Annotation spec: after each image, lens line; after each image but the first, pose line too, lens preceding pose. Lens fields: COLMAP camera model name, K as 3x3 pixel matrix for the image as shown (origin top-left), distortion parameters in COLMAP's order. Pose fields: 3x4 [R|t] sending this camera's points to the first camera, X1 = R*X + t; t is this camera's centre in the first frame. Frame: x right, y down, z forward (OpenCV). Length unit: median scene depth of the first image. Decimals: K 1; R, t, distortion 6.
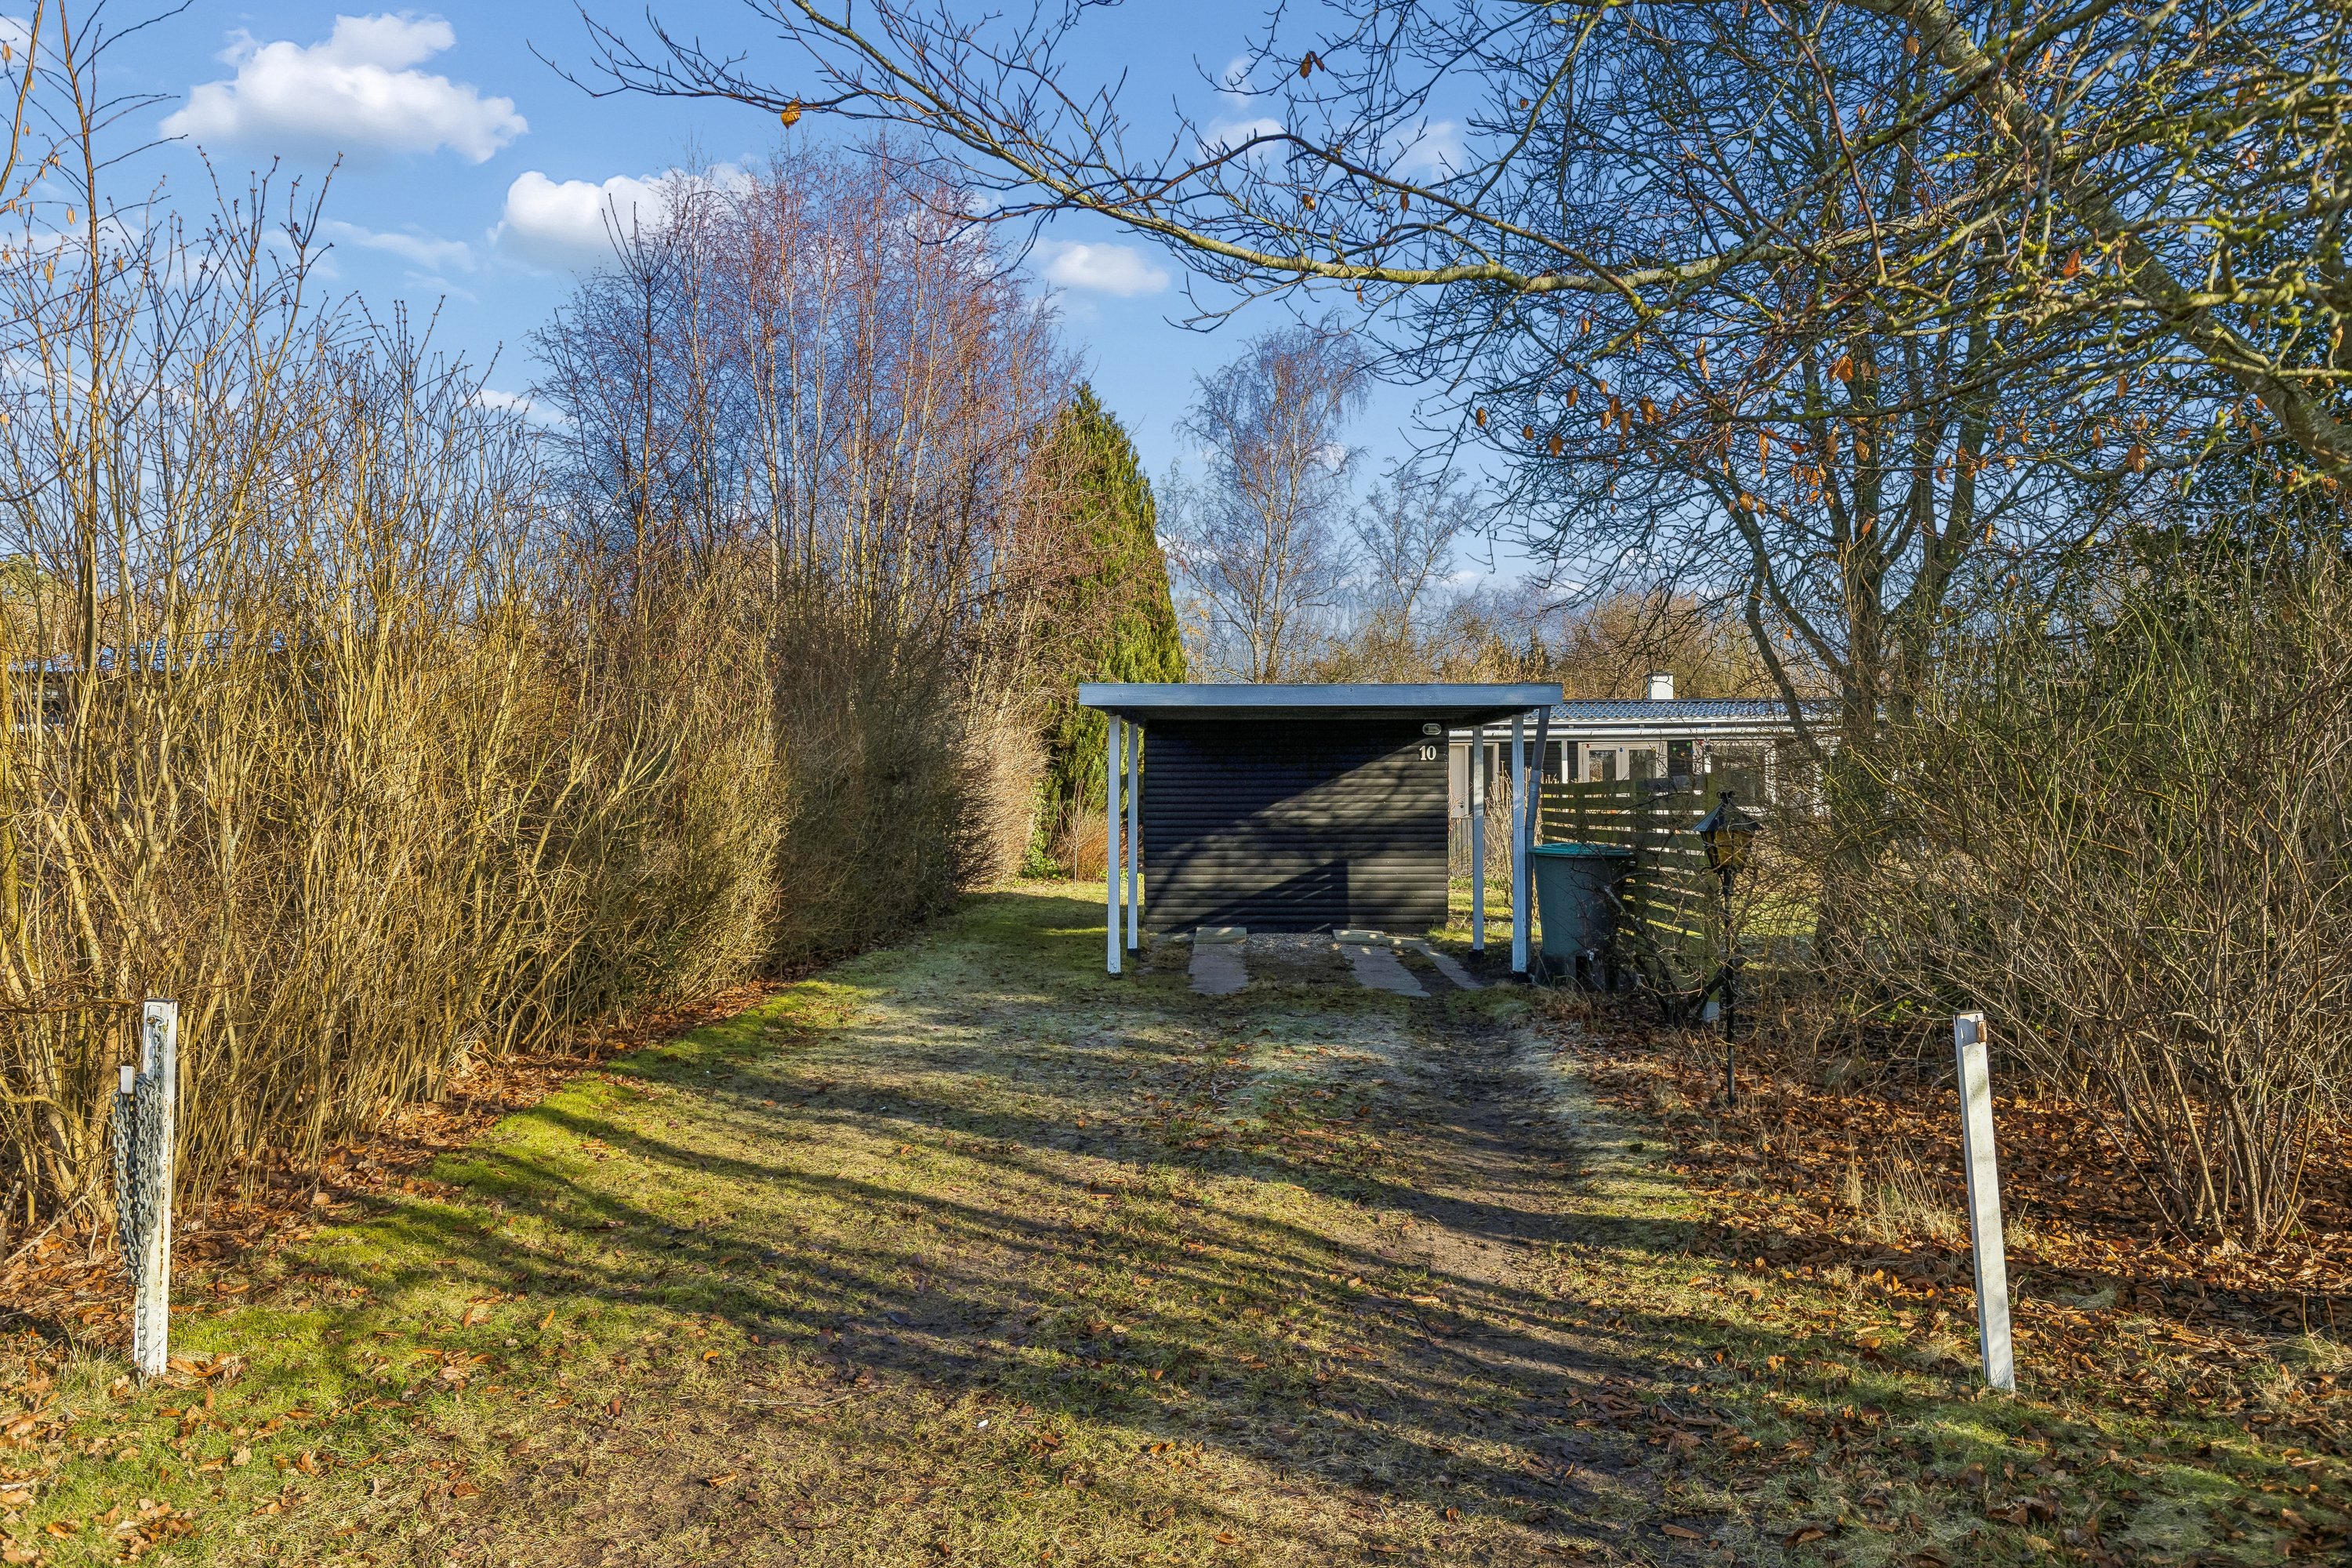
lens RADIAL K [[1577.7, 0, 1176.0], [0, 1577.7, 784.0], [0, 0, 1]] dist [0.002768, 0.001626]
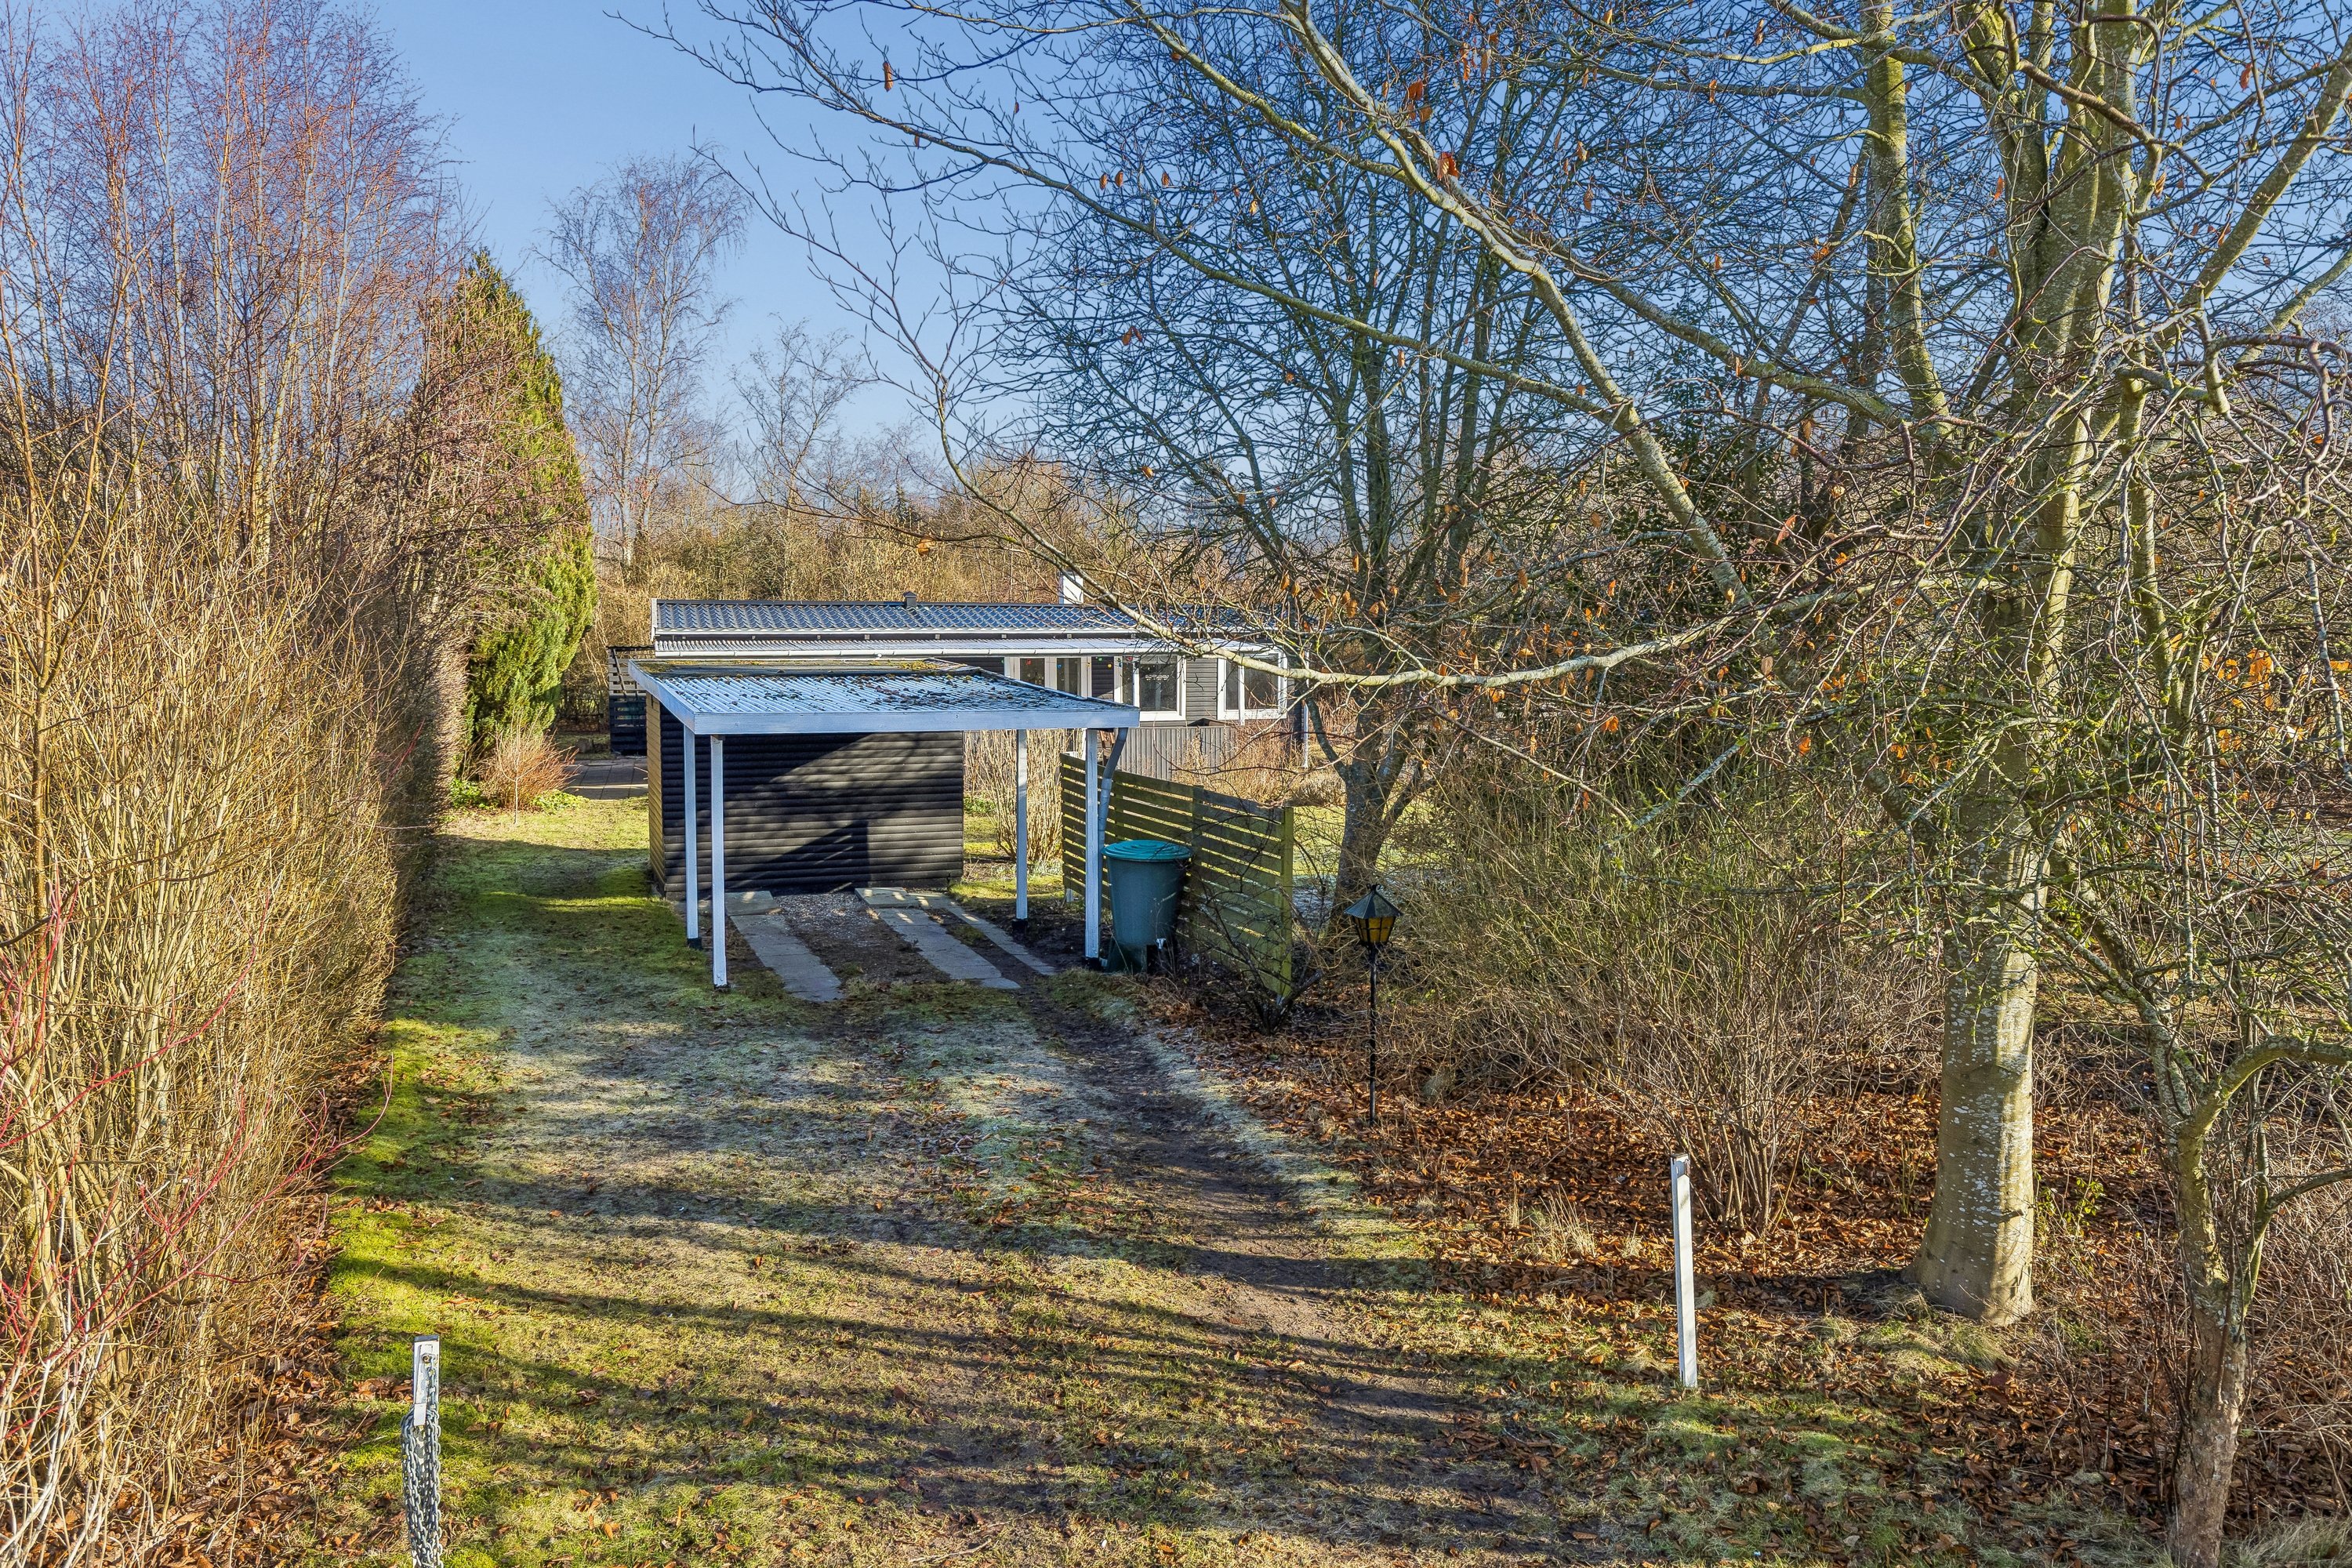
lens RADIAL K [[1622.5, 0, 1176.0], [0, 1622.5, 784.0], [0, 0, 1]] dist [-0.001202, -0.000674]
pose [[0.923975, -0.025793, 0.381583, -0.436275], [-0.008129, 0.996174, 0.087019, -0.278400], [-0.382367, -0.083505, 0.920229, -0.193176]]
